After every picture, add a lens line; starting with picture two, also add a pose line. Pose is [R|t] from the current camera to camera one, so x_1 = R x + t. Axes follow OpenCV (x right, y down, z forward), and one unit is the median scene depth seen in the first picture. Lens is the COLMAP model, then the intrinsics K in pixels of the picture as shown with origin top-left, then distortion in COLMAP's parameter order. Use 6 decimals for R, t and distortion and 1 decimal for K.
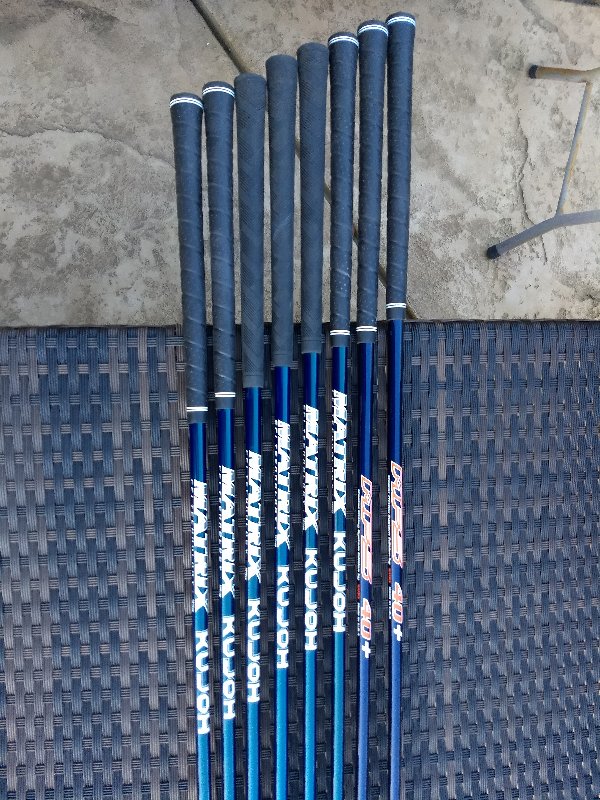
lens RADIAL K [[640.3, 0, 300.0], [0, 640.3, 400.0], [0, 0, 1]] dist [0.160696, -0.230032]
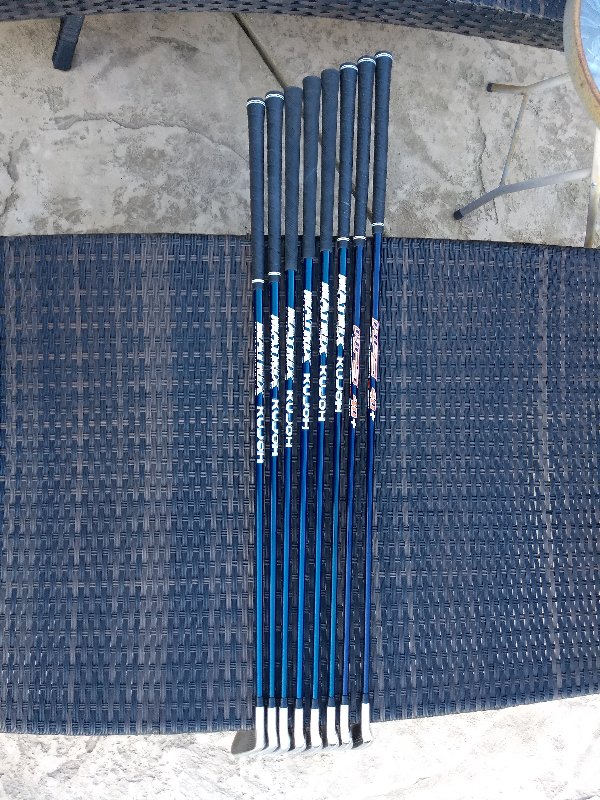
lens RADIAL K [[655.4, 0, 300.0], [0, 655.4, 400.0], [0, 0, 1]] dist [0.258014, -0.452175]
pose [[0.999438, 0.018287, -0.028084, 0.005715], [-0.019215, 0.999266, -0.033154, 0.369835], [0.027457, 0.033675, 0.999056, -0.722085]]
